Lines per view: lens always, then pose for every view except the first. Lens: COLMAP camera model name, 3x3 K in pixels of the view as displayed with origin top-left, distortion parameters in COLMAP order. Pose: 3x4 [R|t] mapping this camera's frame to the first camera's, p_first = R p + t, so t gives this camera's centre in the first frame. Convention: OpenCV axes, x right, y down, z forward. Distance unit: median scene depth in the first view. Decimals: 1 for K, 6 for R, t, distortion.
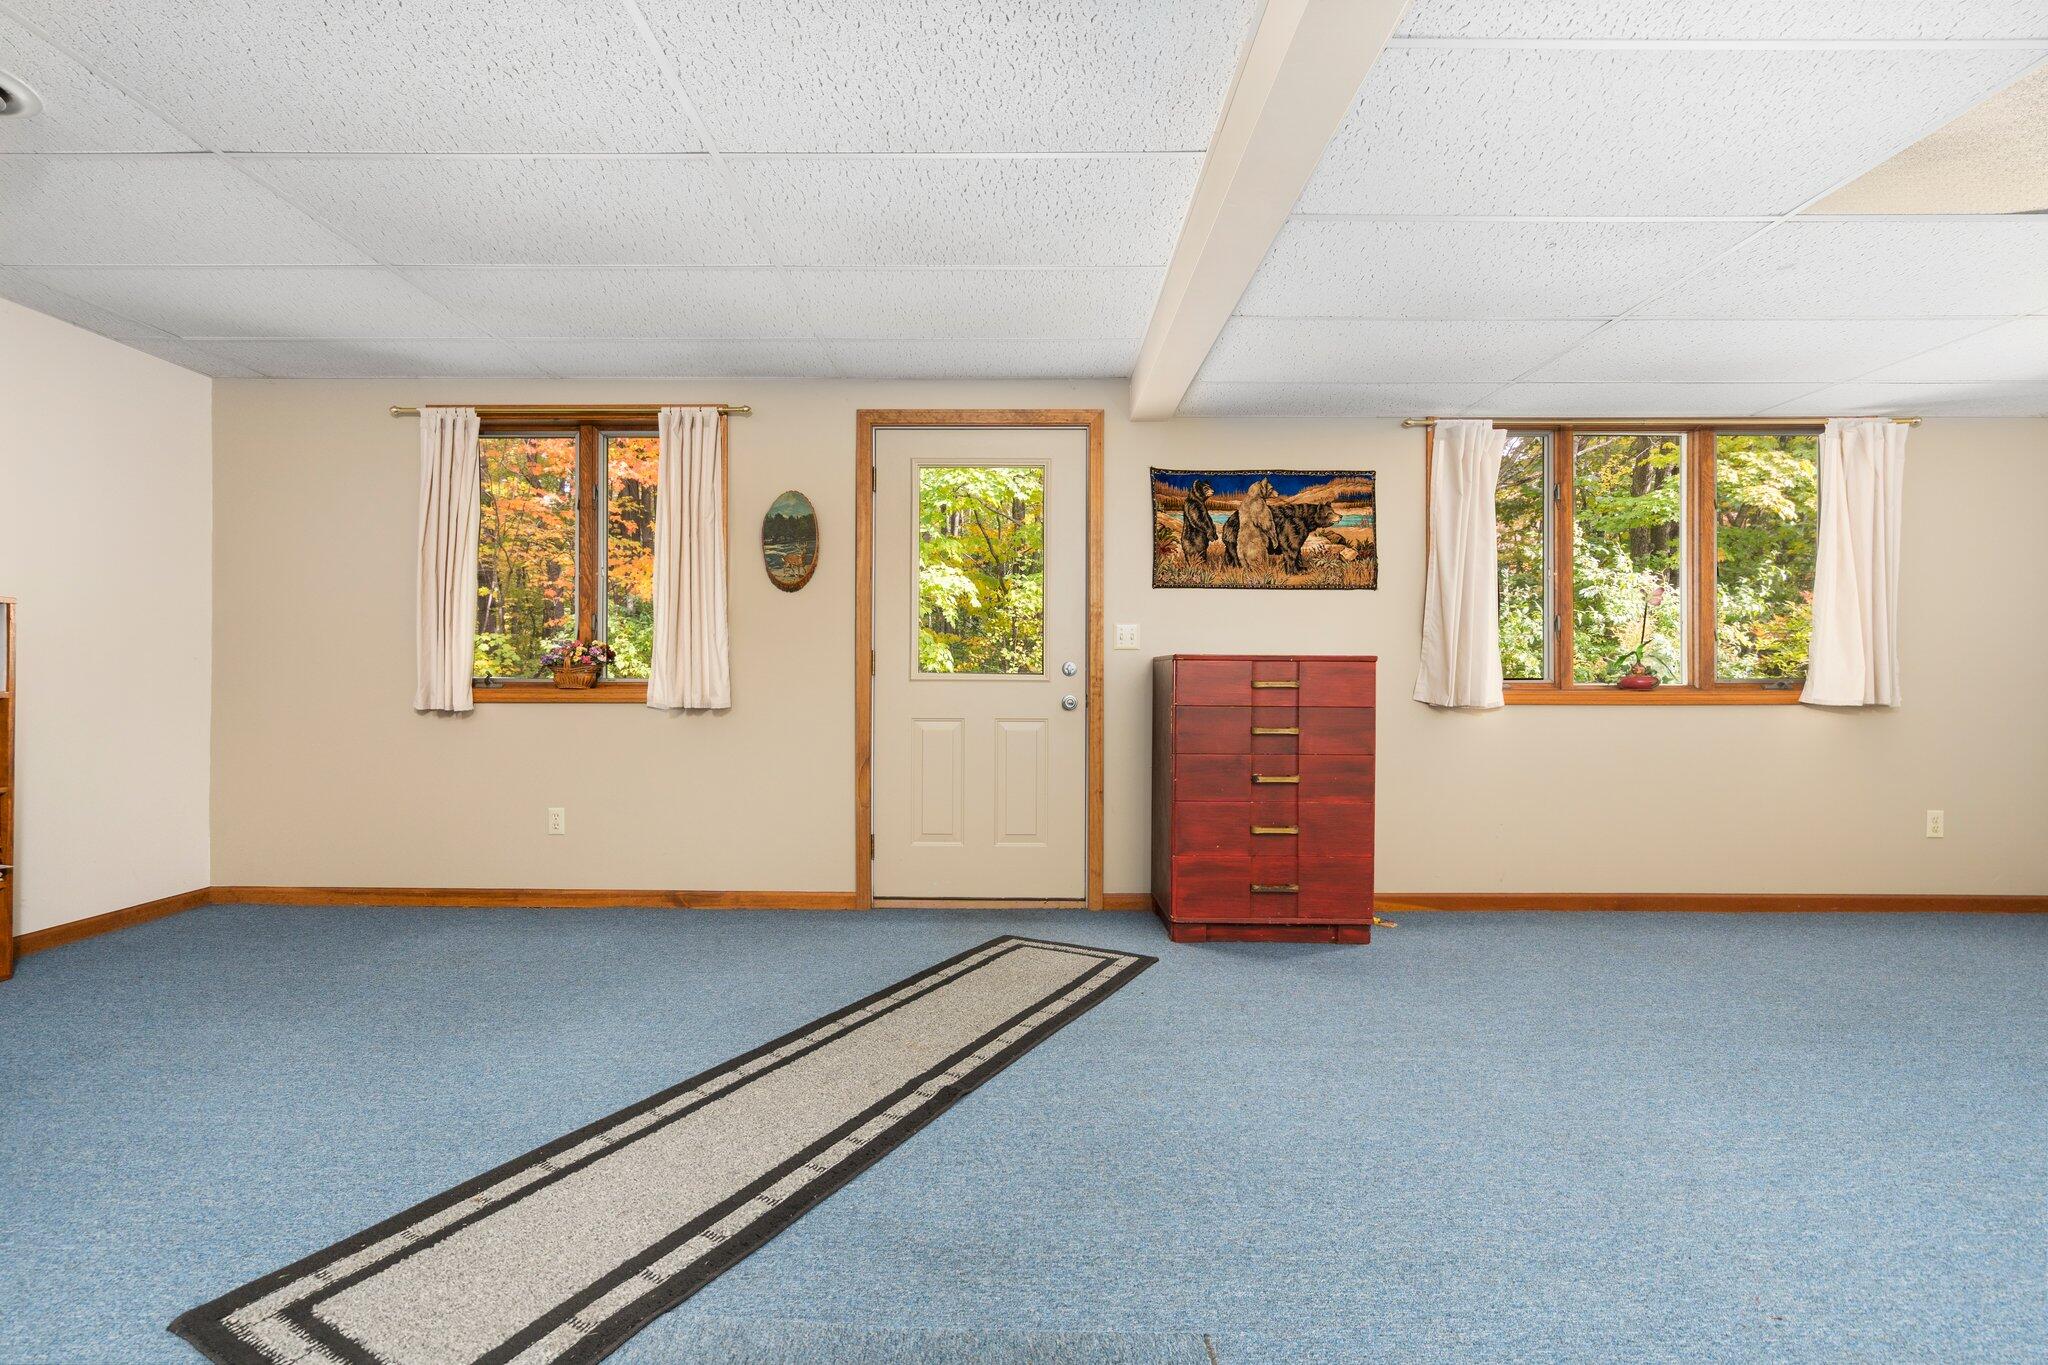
lens RADIAL K [[925.2, 0, 1014.4], [0, 925.2, 686.6], [0, 0, 1]] dist [-0.001506, -0.000368]
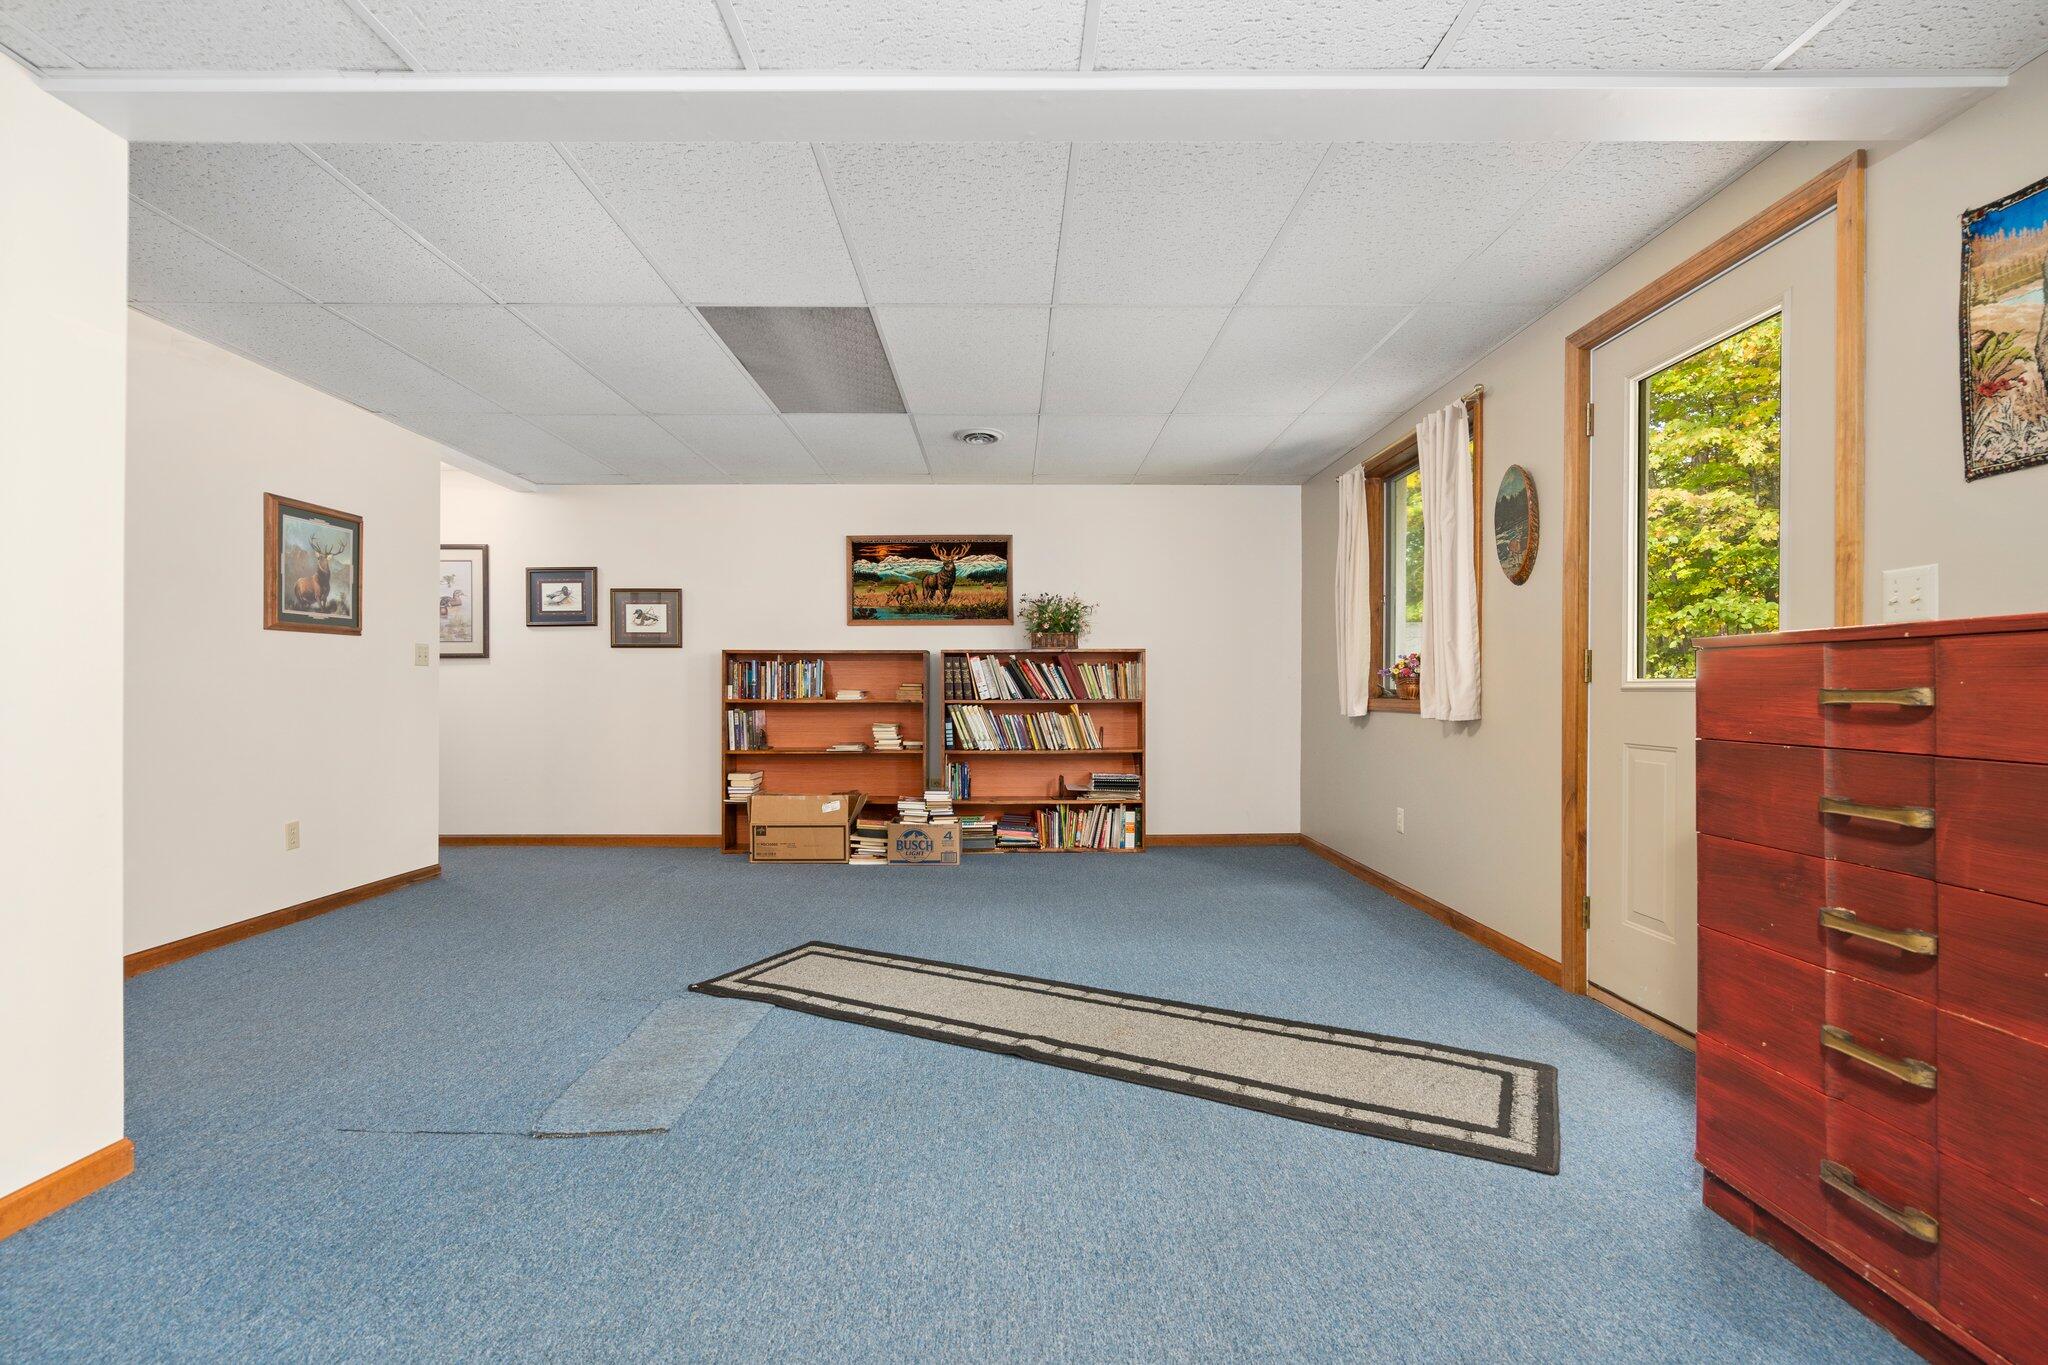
lens RADIAL K [[925.2, 0, 1009.5], [0, 925.2, 683.8], [0, 0, 1]] dist [-0.001506, -0.000368]
pose [[0.004119, -0.011424, -0.999926, 0.947051], [0.002657, 0.999931, -0.011413, -0.006458], [0.999988, -0.002610, 0.004149, 0.850230]]
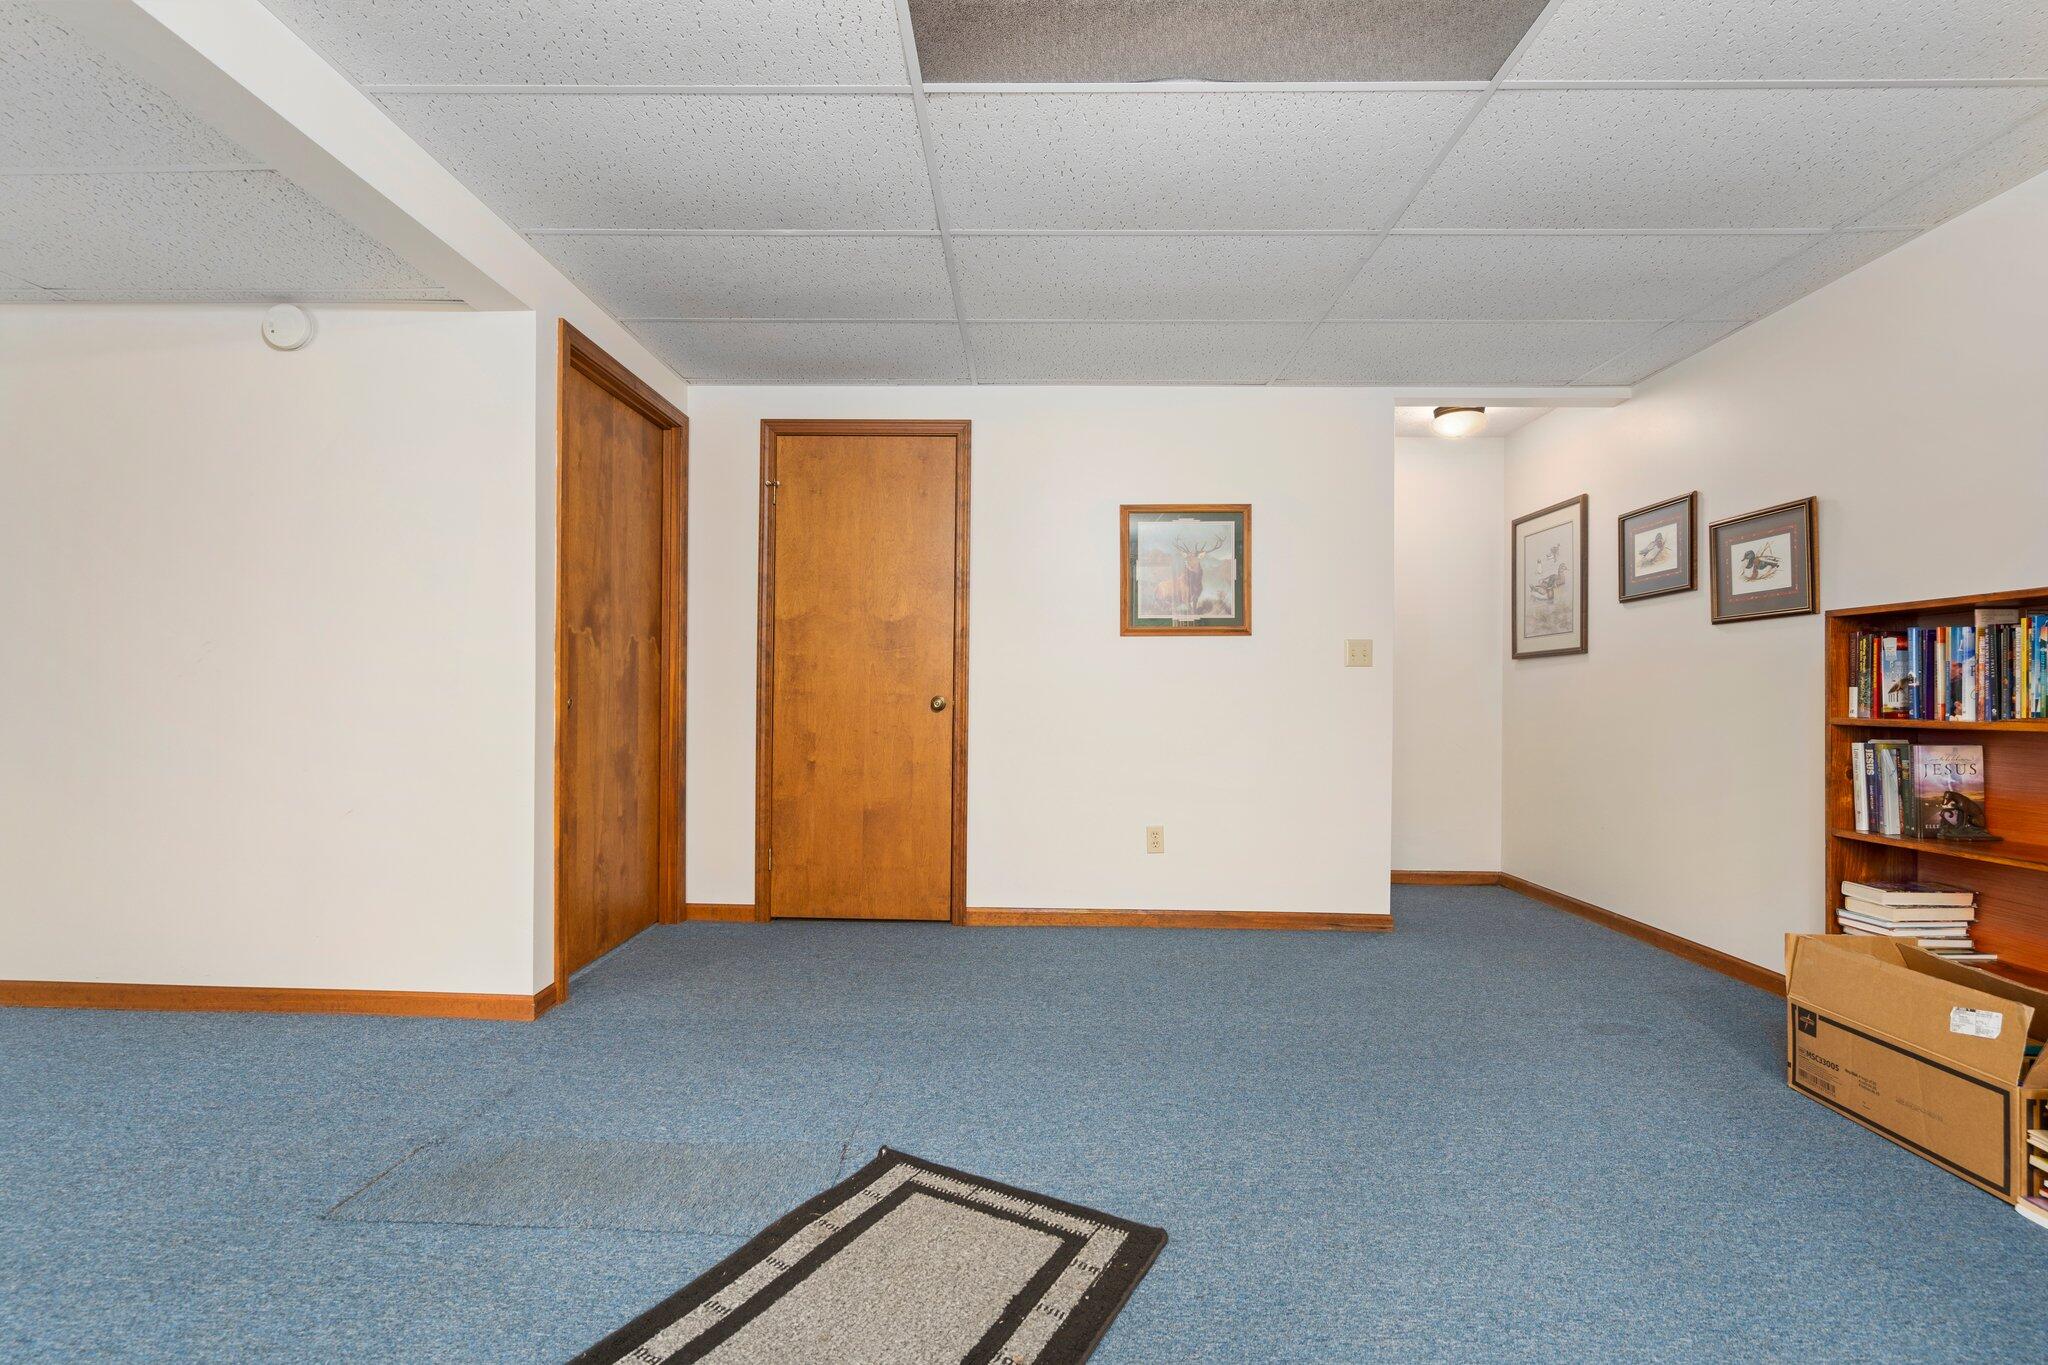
lens RADIAL K [[925.2, 0, 1019.1], [0, 925.2, 696.2], [0, 0, 1]] dist [-0.001506, -0.000368]
pose [[-0.999778, -0.013805, 0.015938, -0.400979], [-0.013903, 0.999885, -0.006048, -0.000950], [-0.015852, -0.006268, -0.999855, 1.215748]]
